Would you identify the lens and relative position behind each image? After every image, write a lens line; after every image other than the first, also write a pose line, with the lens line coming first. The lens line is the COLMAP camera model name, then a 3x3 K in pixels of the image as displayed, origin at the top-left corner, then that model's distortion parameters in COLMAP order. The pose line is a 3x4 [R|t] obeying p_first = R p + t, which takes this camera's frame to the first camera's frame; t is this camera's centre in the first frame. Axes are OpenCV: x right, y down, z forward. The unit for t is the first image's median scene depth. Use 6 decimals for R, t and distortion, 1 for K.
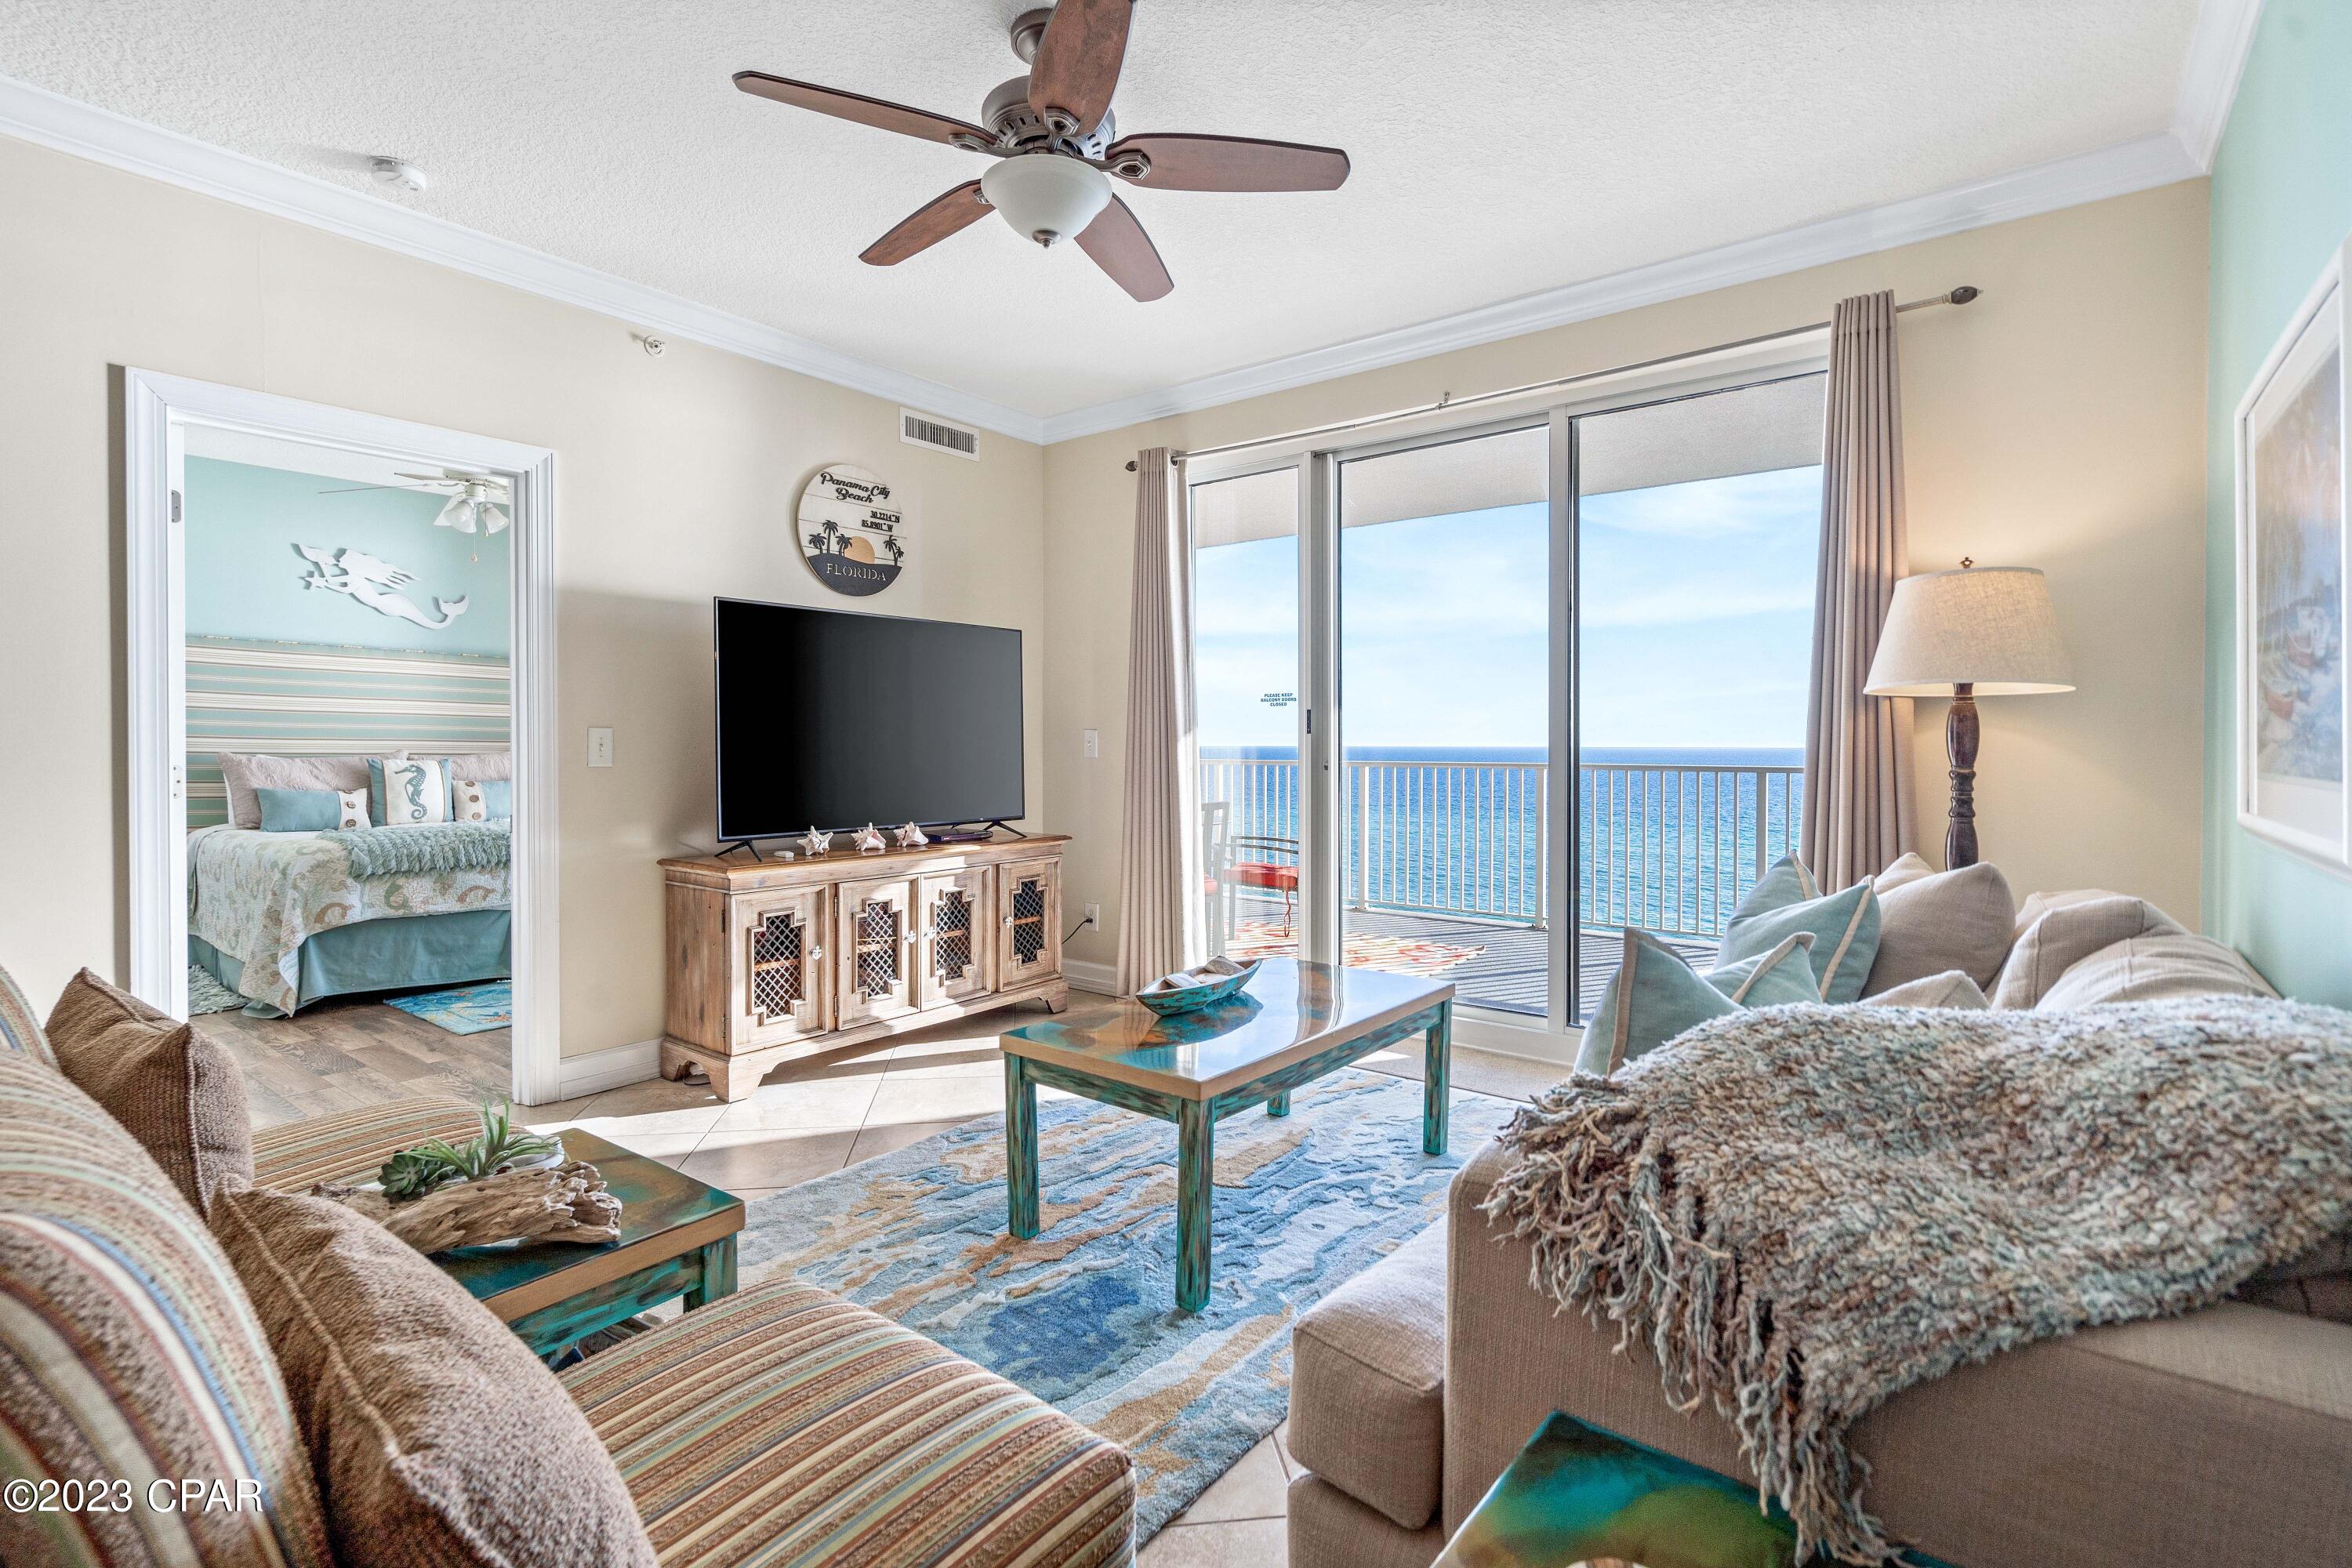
lens RADIAL K [[1110.2, 0, 1190.5], [0, 1110.2, 764.6], [0, 0, 1]] dist [0.001966, -0.000572]
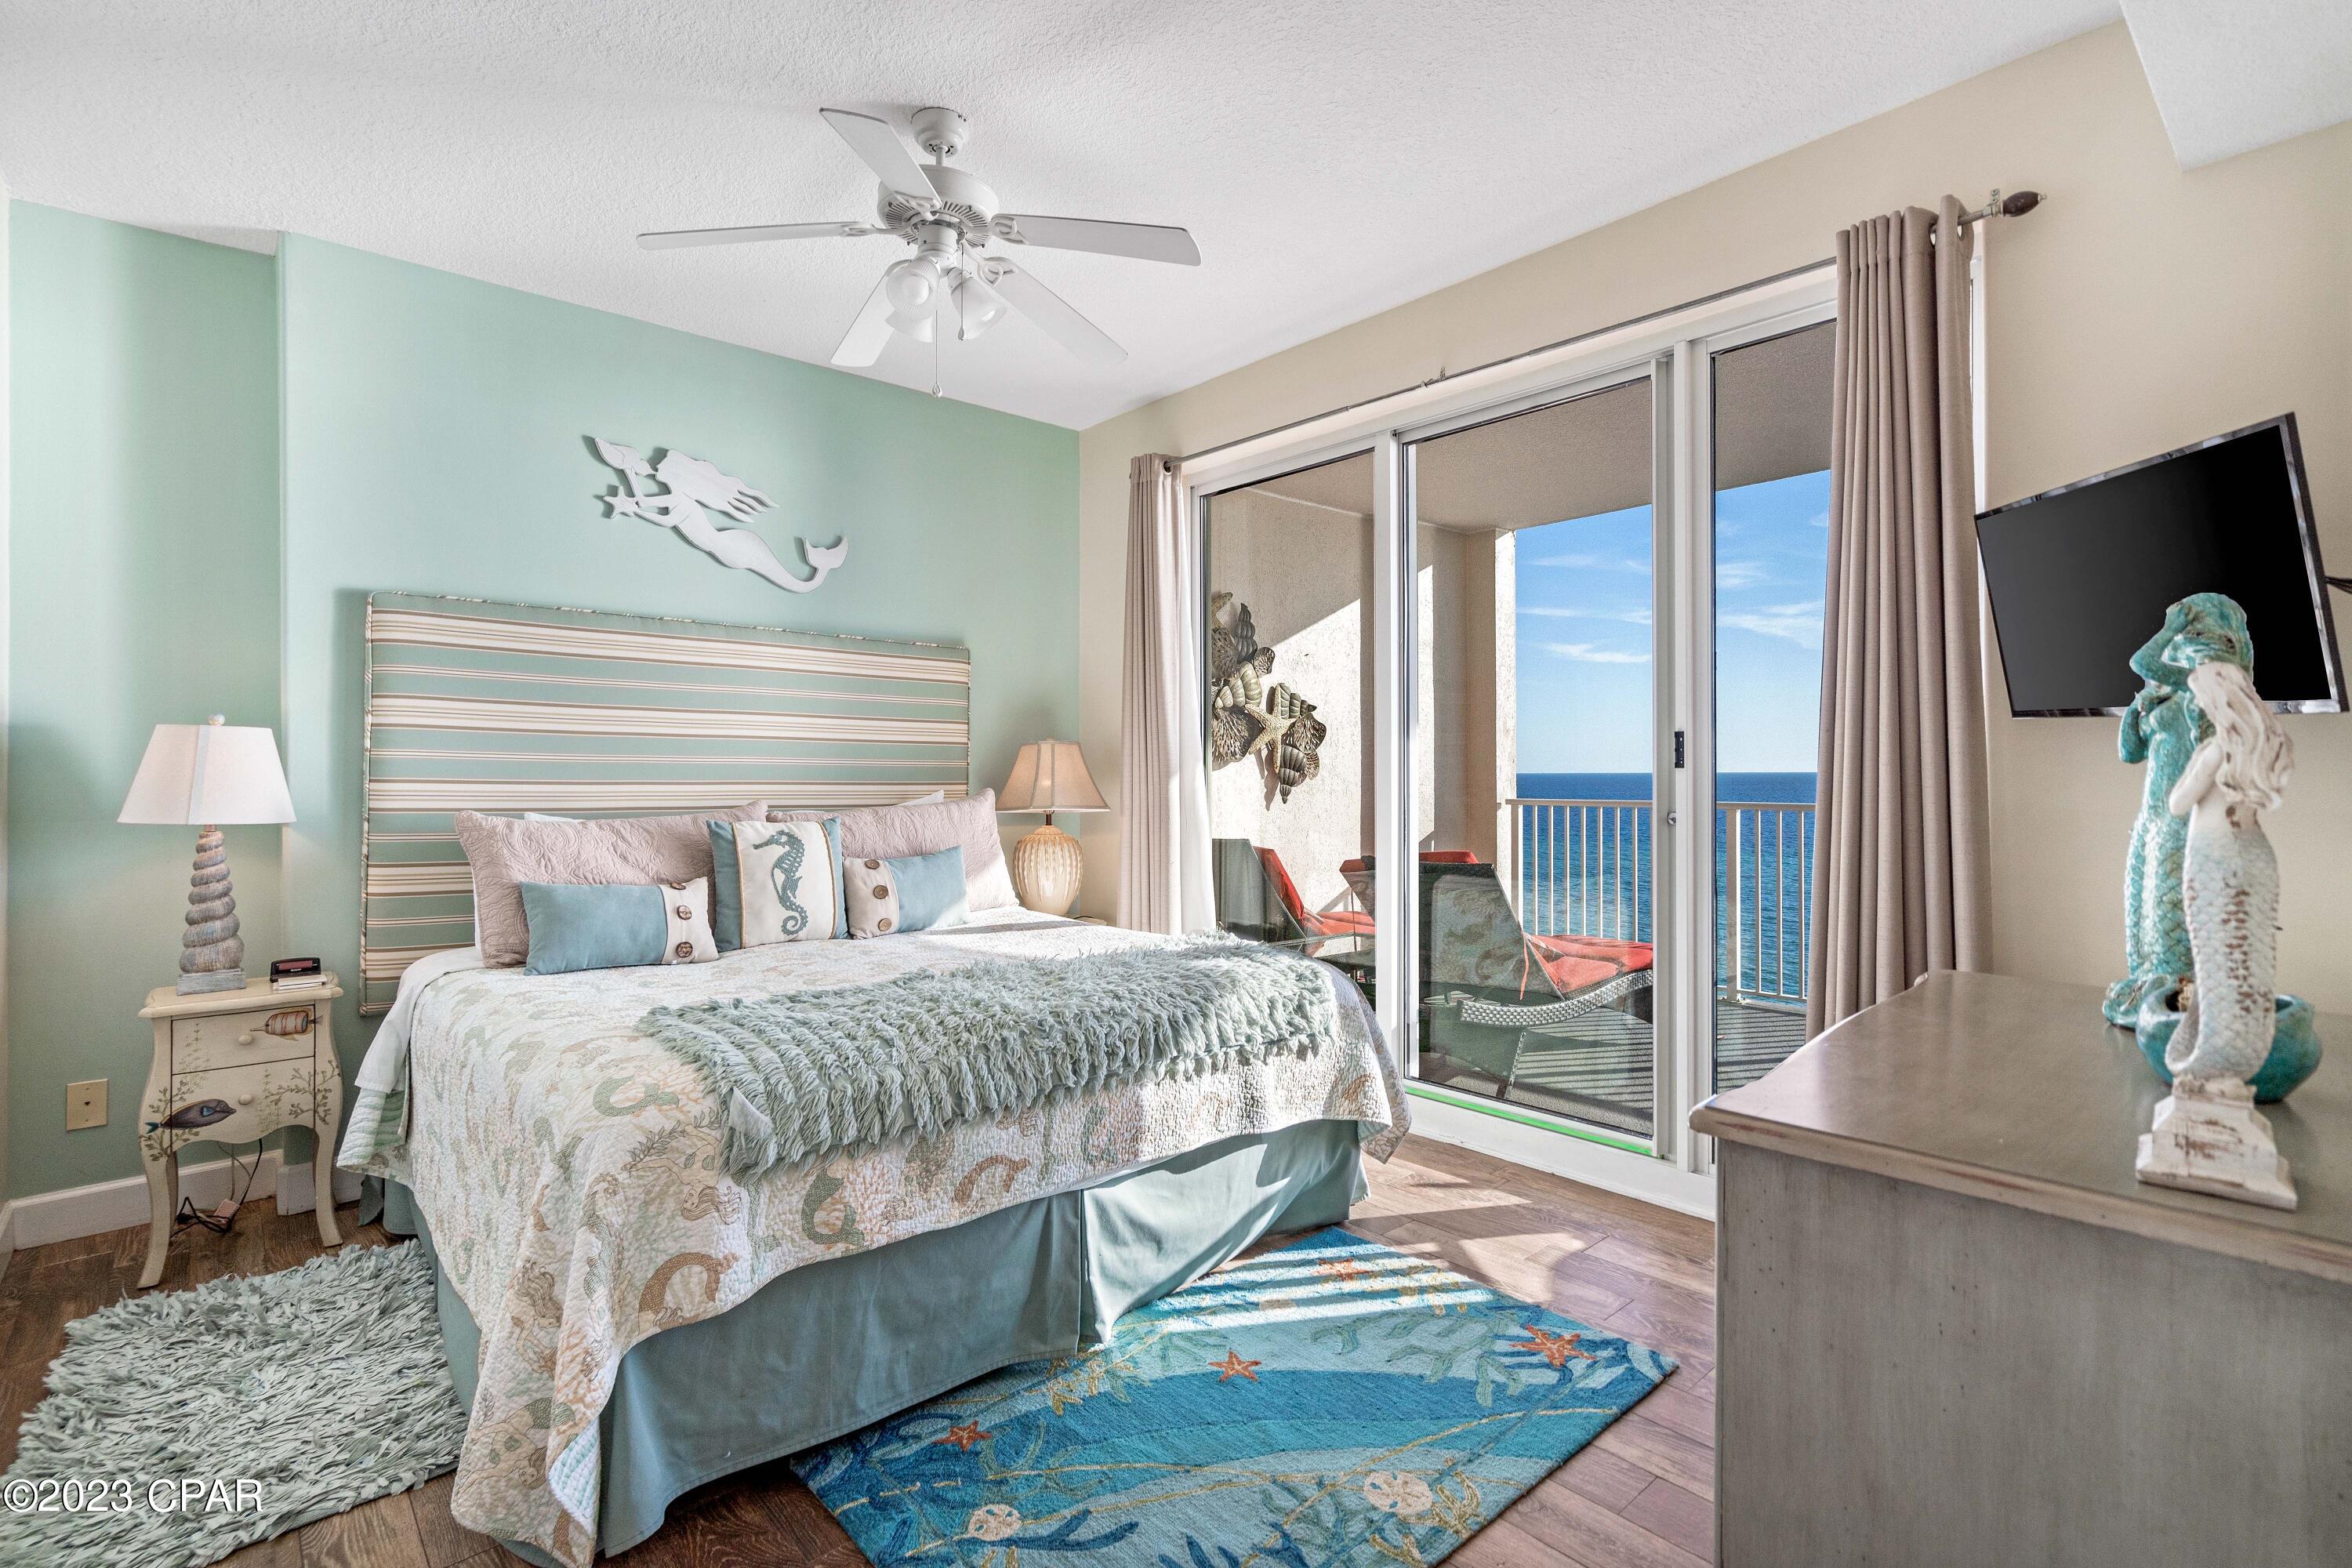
lens RADIAL K [[1110.2, 0, 1174.9], [0, 1110.2, 780.1], [0, 0, 1]] dist [0.001966, -0.000572]
pose [[0.982482, -0.005532, -0.186276, -0.495759], [0.003050, 0.999903, -0.013608, -0.019544], [0.186333, 0.012802, 0.982403, 0.610380]]
